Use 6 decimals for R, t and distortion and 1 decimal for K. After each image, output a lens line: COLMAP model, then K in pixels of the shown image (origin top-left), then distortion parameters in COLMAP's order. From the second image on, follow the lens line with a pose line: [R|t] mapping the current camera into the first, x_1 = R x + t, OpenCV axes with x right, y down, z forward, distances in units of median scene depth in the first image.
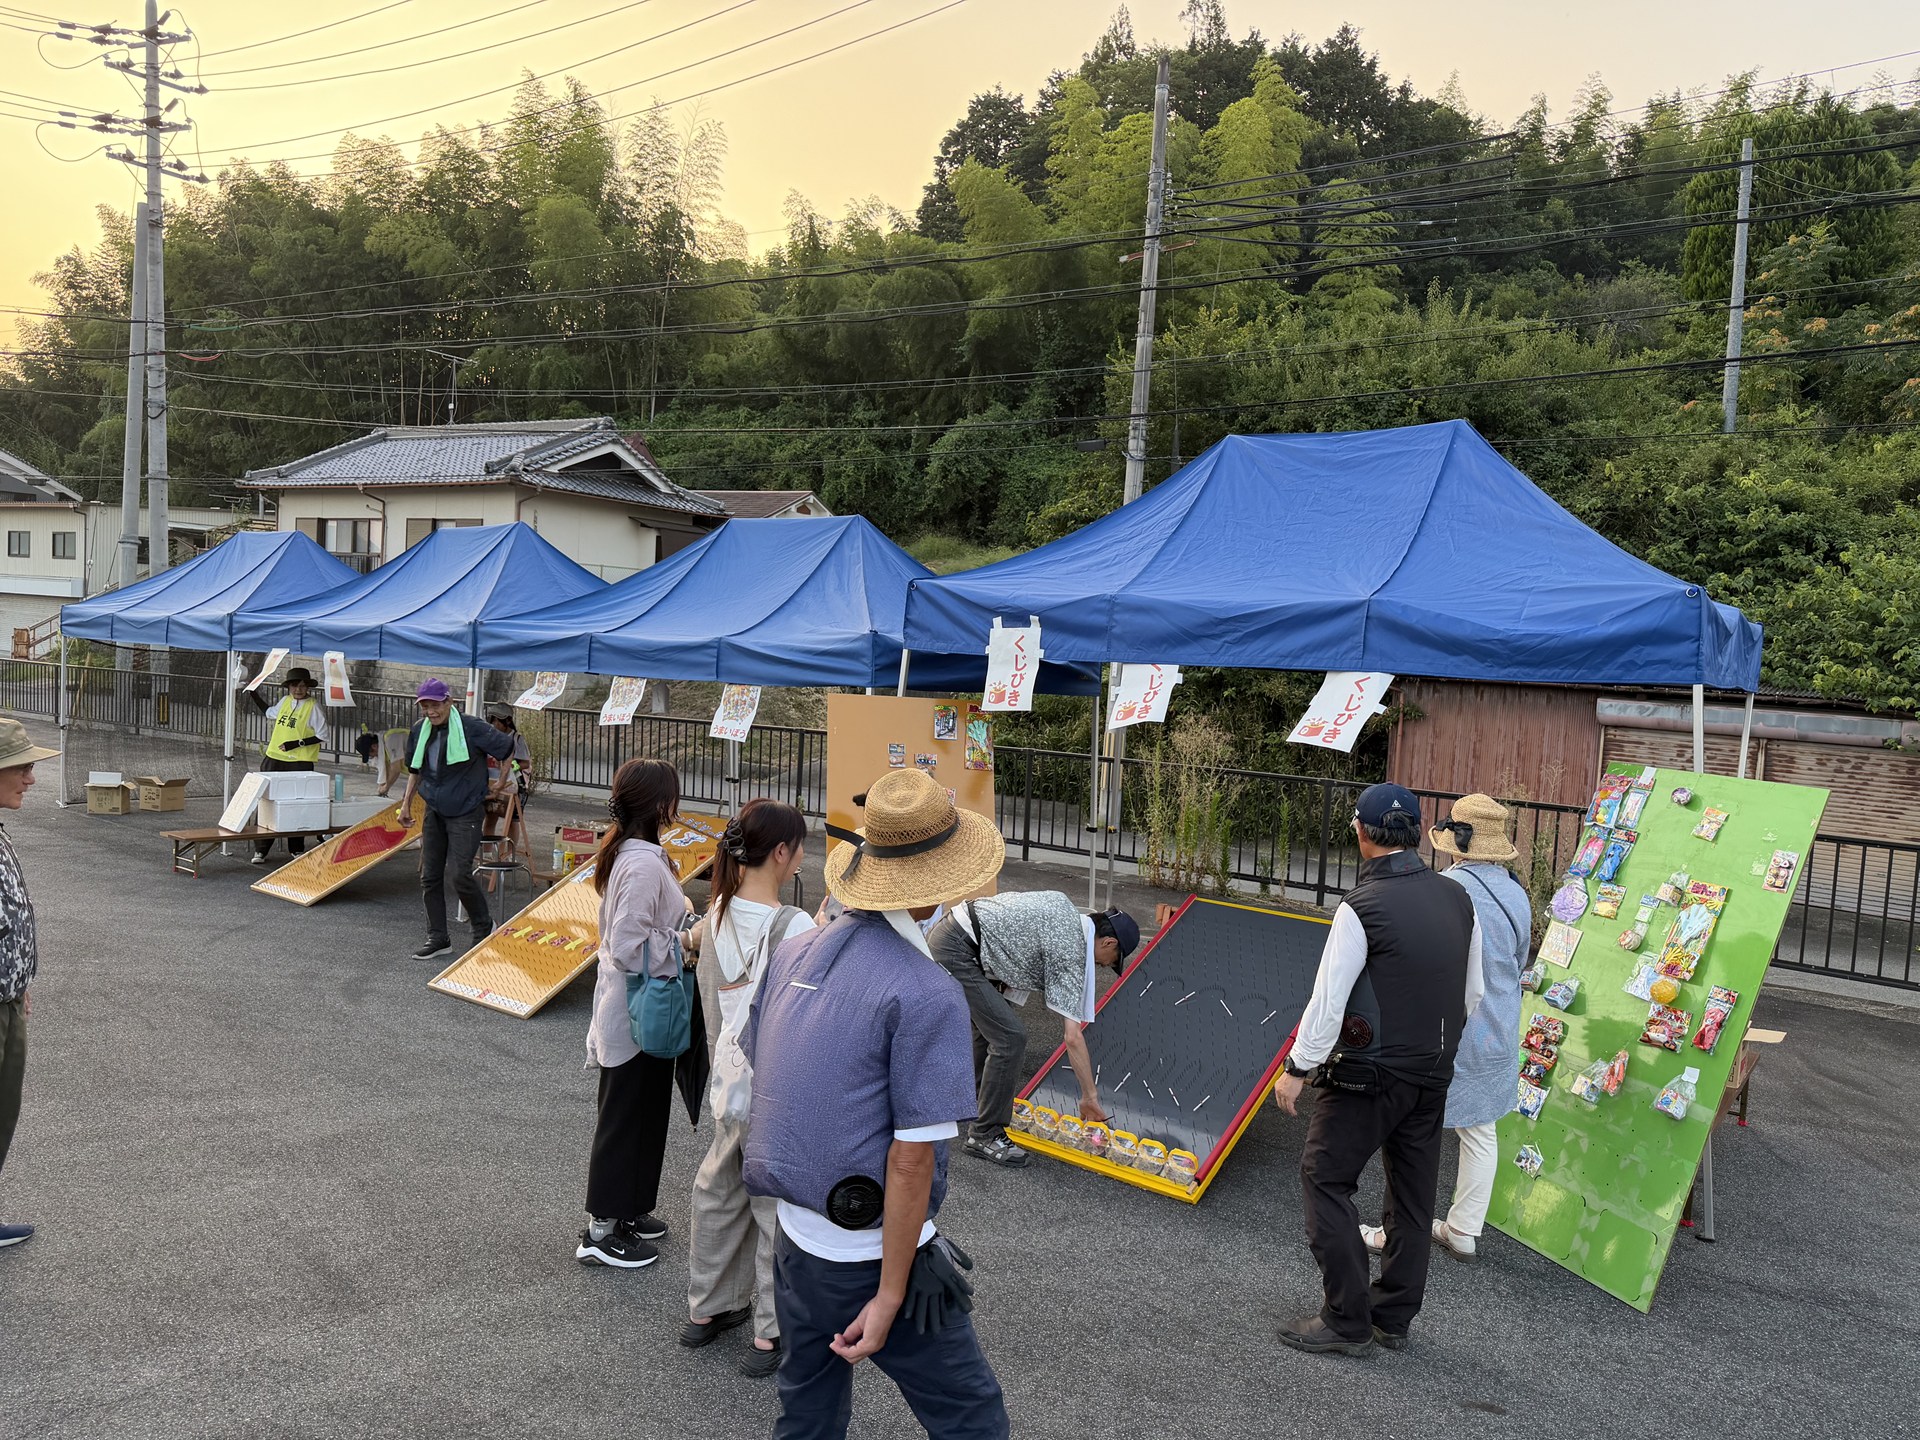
lens RADIAL K [[1340.4, 0, 1002.7], [0, 1340.4, 723.6], [0, 0, 1]] dist [0.095182, -0.112745]
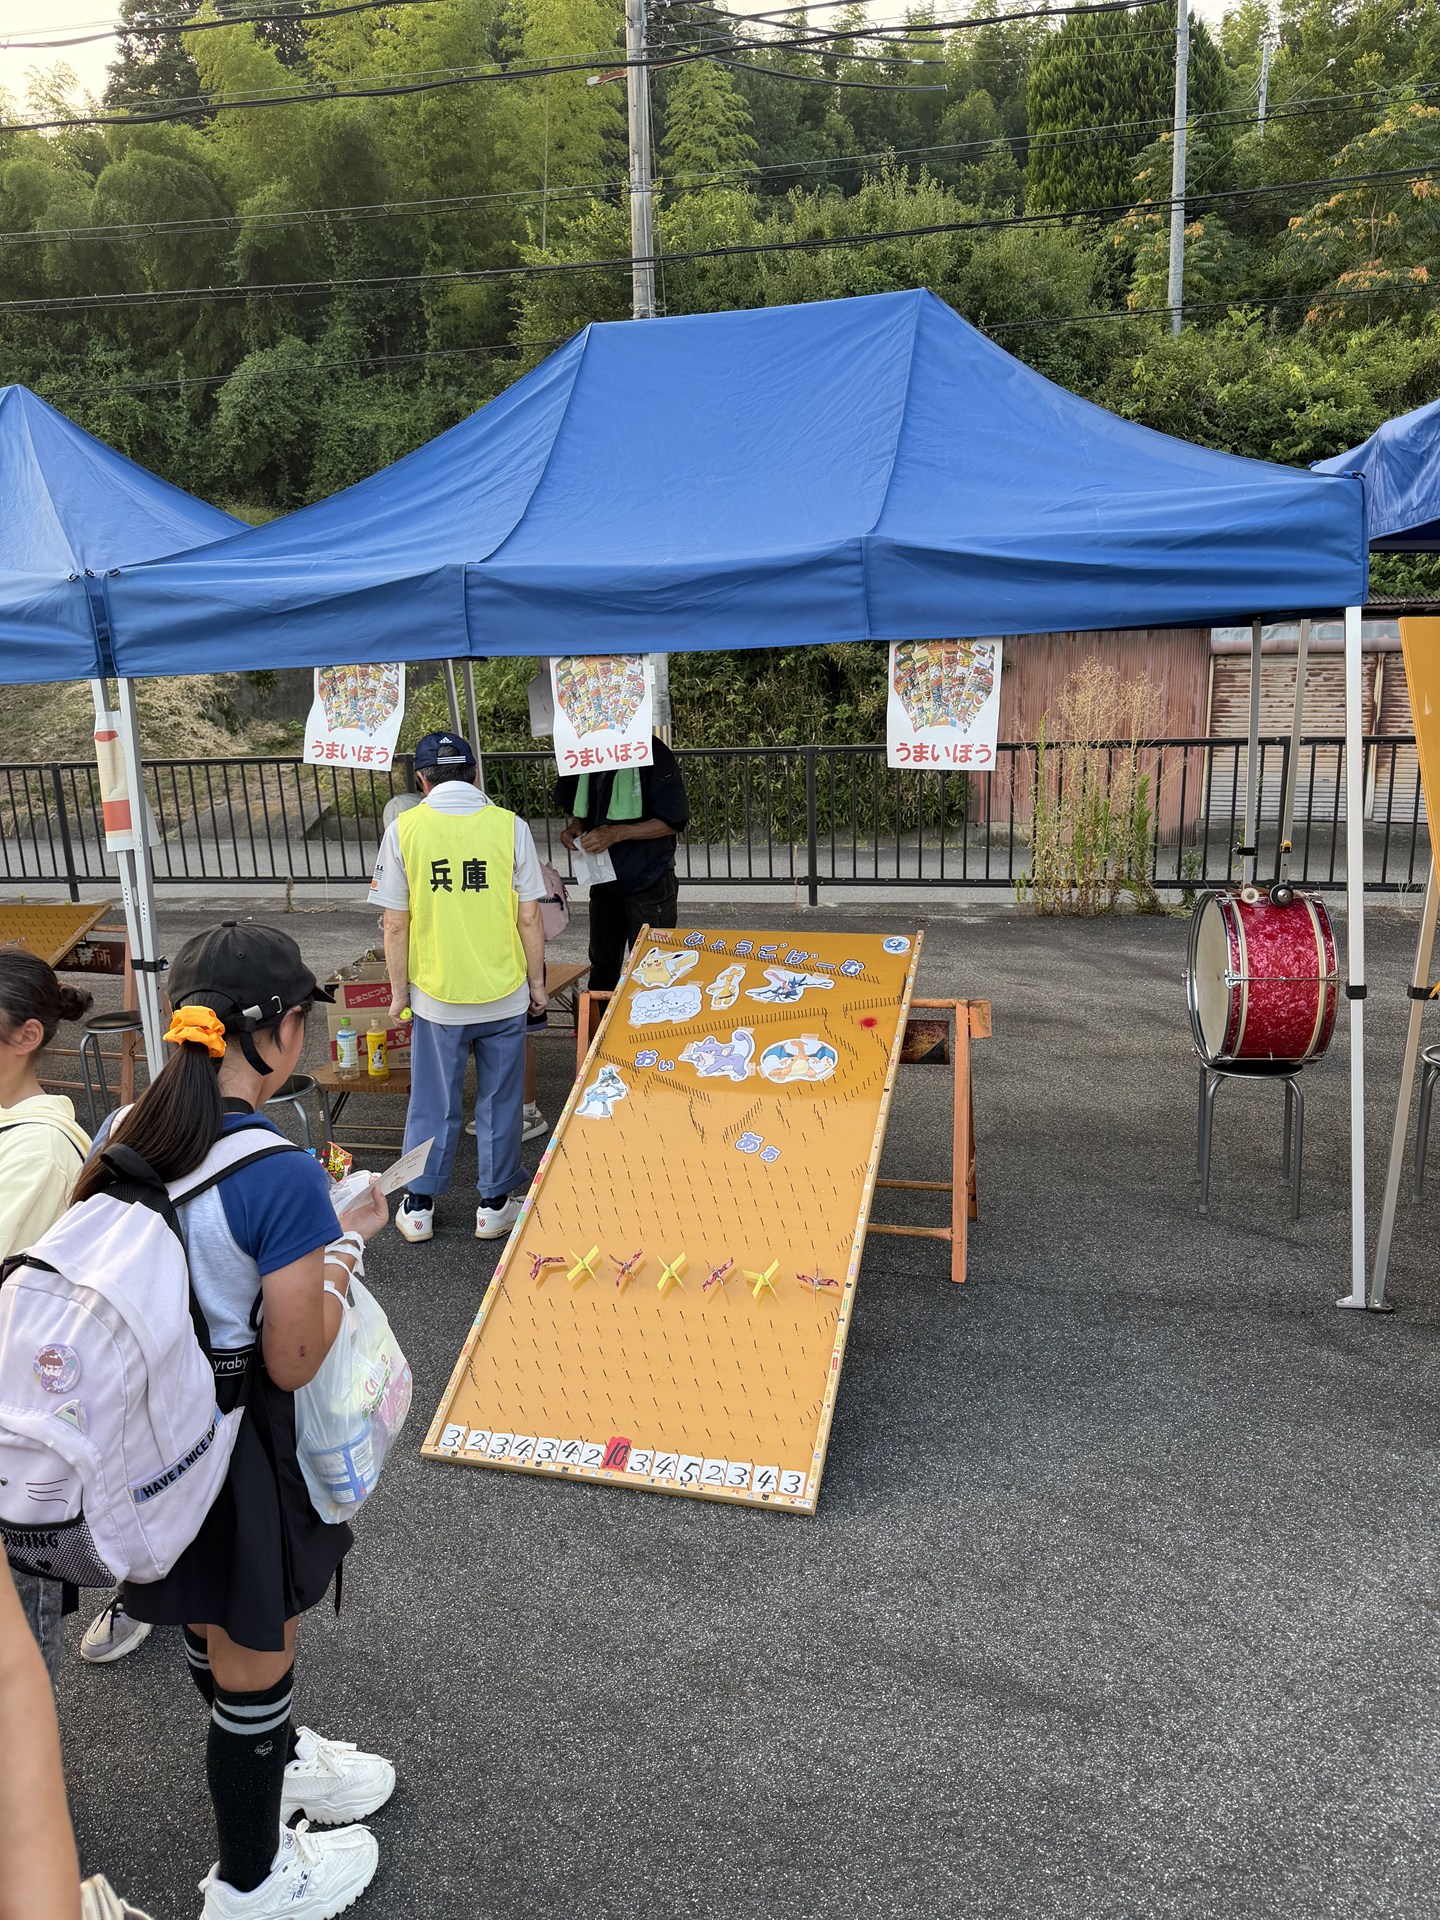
lens RADIAL K [[1390.8, 0, 734.9], [0, 1390.8, 930.3], [0, 0, 1]] dist [0.025326, -0.028323]
pose [[0.940539, -0.146725, 0.306362, -0.155442], [0.098362, 0.980901, 0.167806, -0.006787], [-0.325132, -0.127694, 0.937008, 0.212318]]
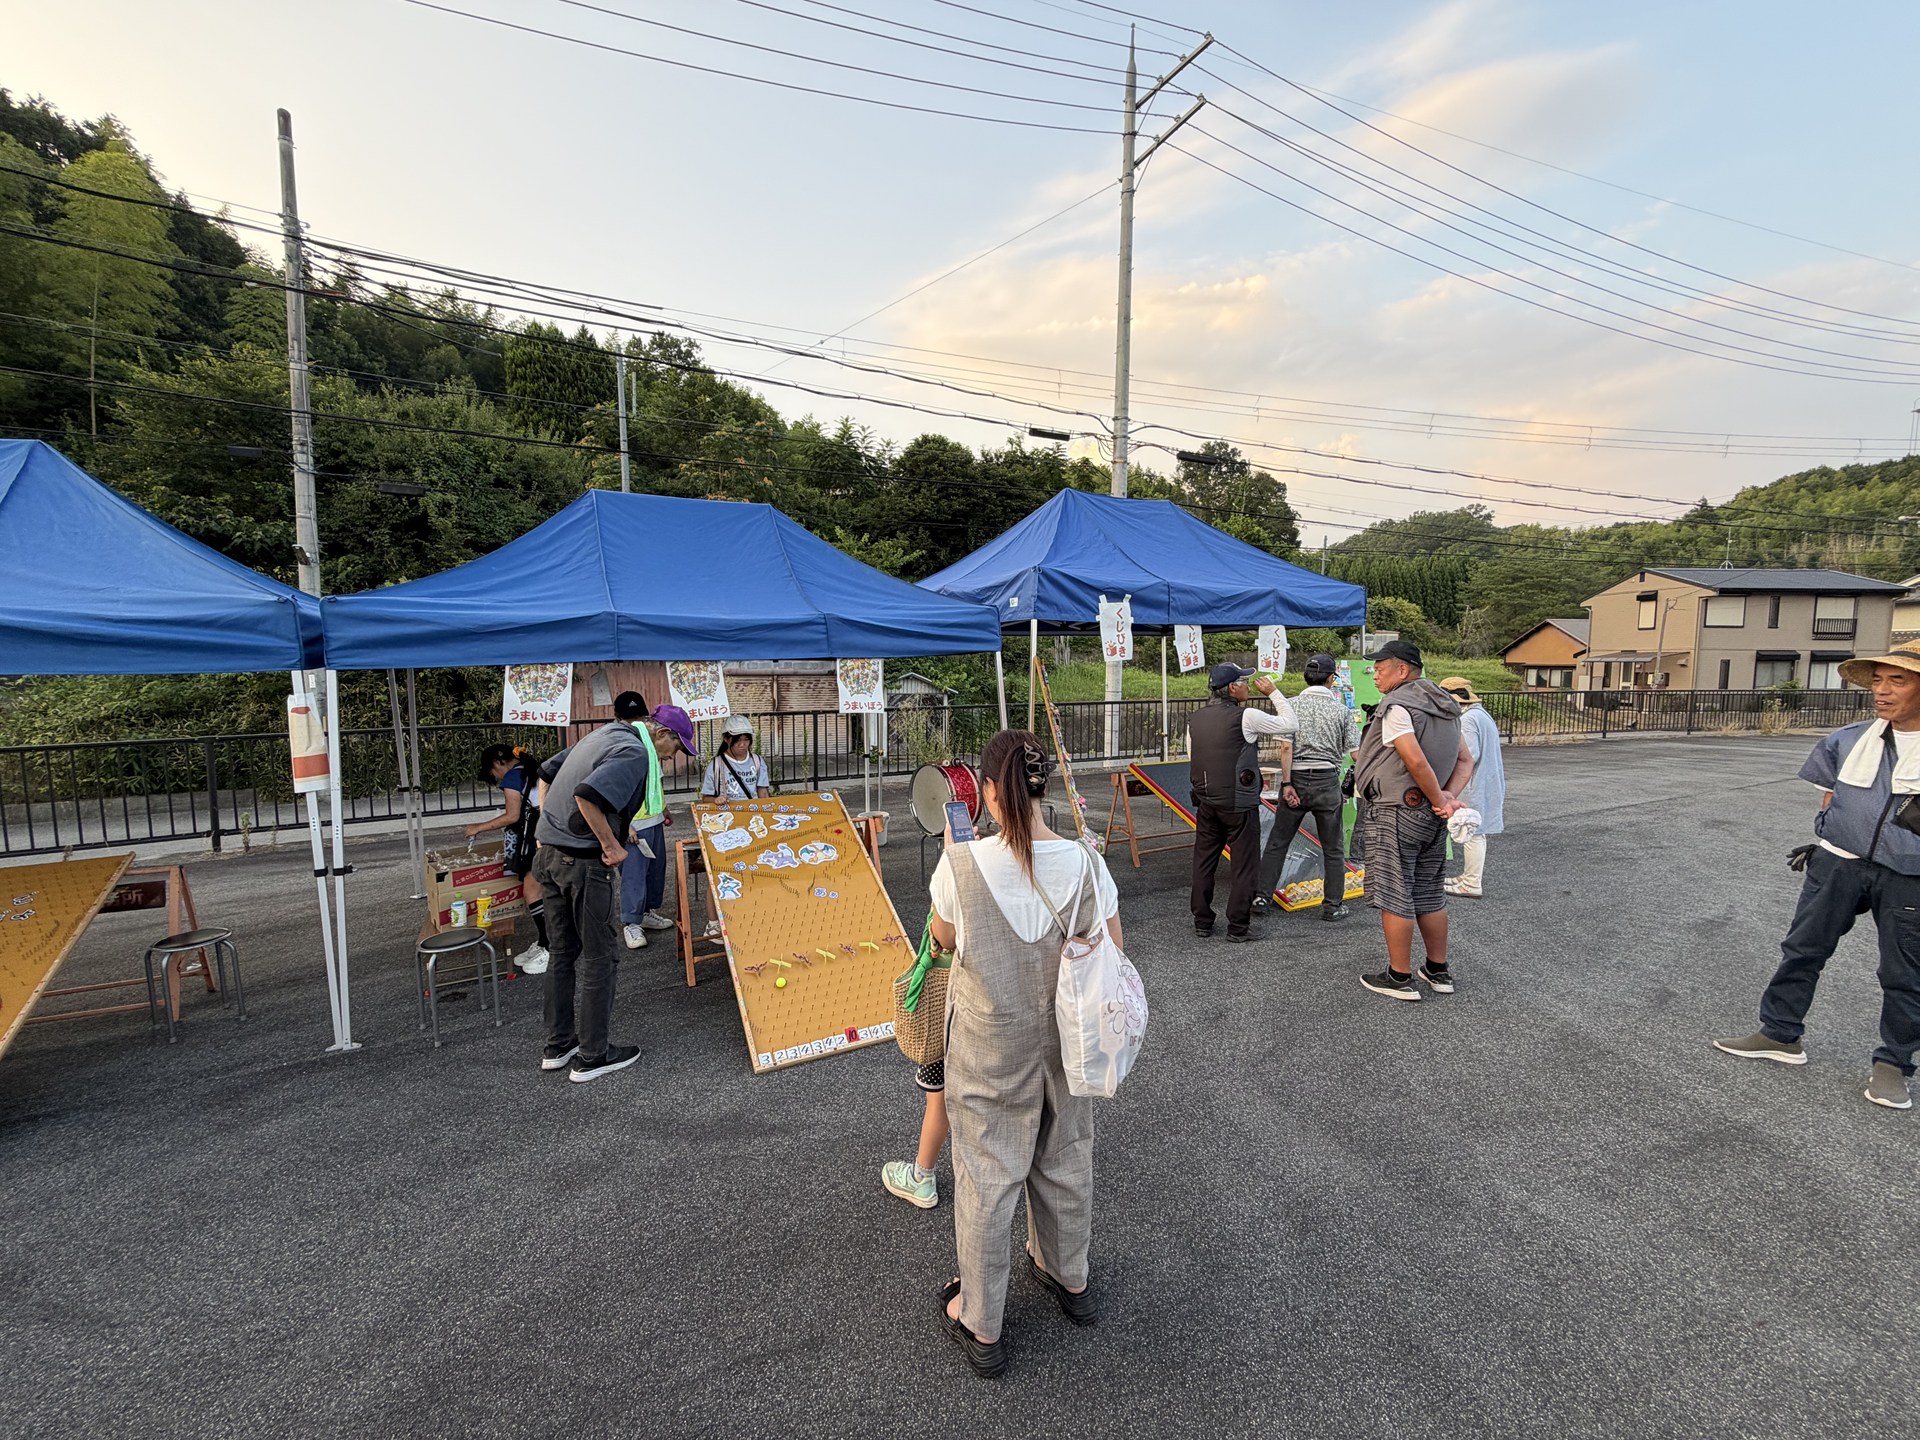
lens RADIAL K [[752.4, 0, 960.0], [0, 752.4, 720.0], [0, 0, 1]] dist [-0.000263, 0.000275]
pose [[0.449806, -0.125827, 0.884218, -0.255659], [0.077665, 0.991786, 0.101626, -0.013032], [-0.889743, 0.022961, 0.455884, 0.248001]]
